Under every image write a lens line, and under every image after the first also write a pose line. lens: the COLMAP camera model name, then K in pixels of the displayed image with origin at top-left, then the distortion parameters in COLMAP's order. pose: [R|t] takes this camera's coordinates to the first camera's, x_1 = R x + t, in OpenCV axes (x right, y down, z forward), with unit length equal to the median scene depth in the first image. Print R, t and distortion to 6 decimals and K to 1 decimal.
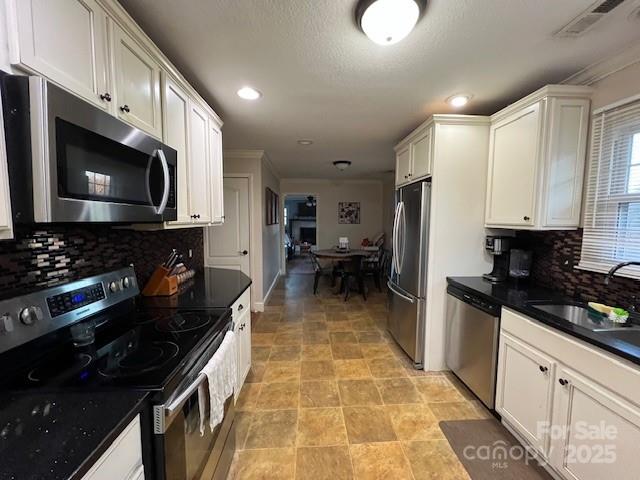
lens RADIAL K [[255.4, 0, 320.7], [0, 255.4, 238.7], [0, 0, 1]] dist [-0.002179, 0.000447]
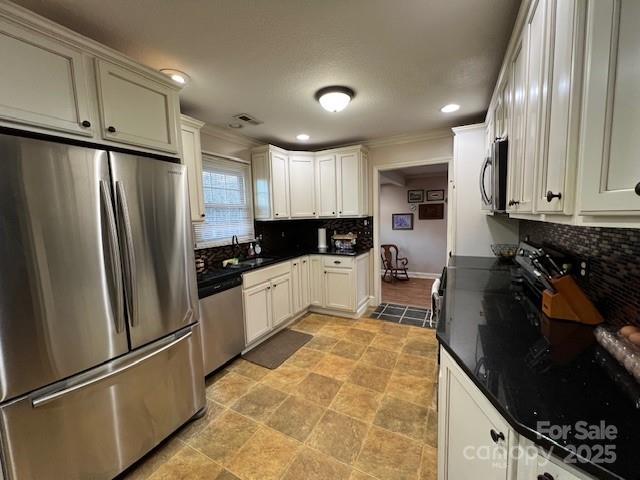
lens RADIAL K [[255.4, 0, 320.9], [0, 255.4, 240.0], [0, 0, 1]] dist [-0.002179, 0.000447]
pose [[-0.855849, -0.030284, 0.516338, -0.384849], [0.065111, 0.984035, 0.165638, -0.129981], [-0.513111, 0.175380, -0.840214, 1.762783]]
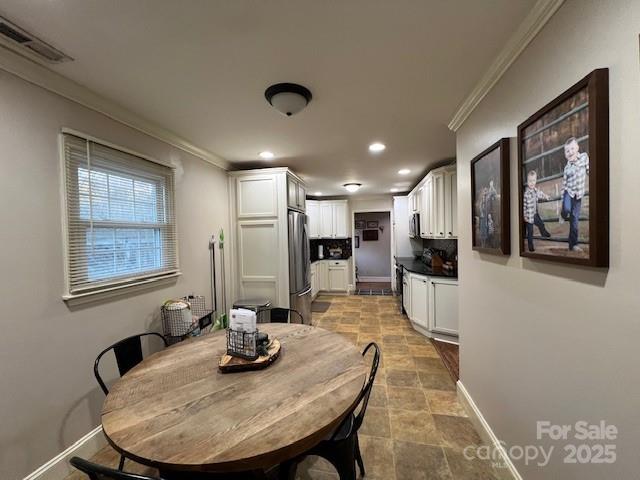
lens RADIAL K [[255.4, 0, 320.0], [0, 255.4, 242.1], [0, 0, 1]] dist [-0.002179, 0.000447]
pose [[-0.969441, 0.010549, 0.245097, -0.139546], [0.036460, 0.994175, 0.101426, -0.268936], [-0.242599, 0.107263, -0.964179, 3.324137]]
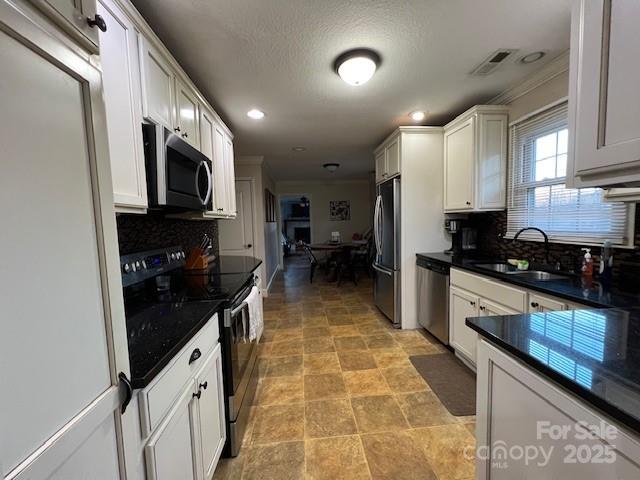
lens RADIAL K [[255.4, 0, 321.1], [0, 255.4, 238.0], [0, 0, 1]] dist [-0.002179, 0.000447]
pose [[0.998948, -0.036431, 0.027848, -0.010972], [0.036745, 0.999266, -0.010849, 0.089277], [-0.027433, 0.011861, 0.999553, -0.314829]]
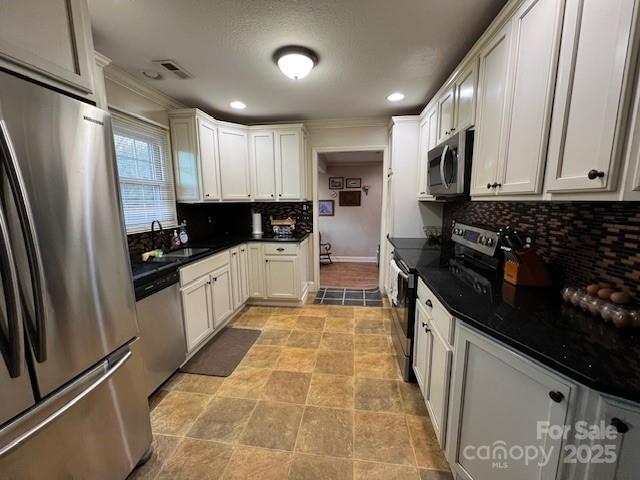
lens RADIAL K [[255.4, 0, 320.6], [0, 255.4, 240.8], [0, 0, 1]] dist [-0.002179, 0.000447]
pose [[-0.983485, -0.025497, 0.179185, -0.119221], [0.016903, 0.972761, 0.231193, -0.106522], [-0.180199, 0.230403, -0.956265, 1.762132]]
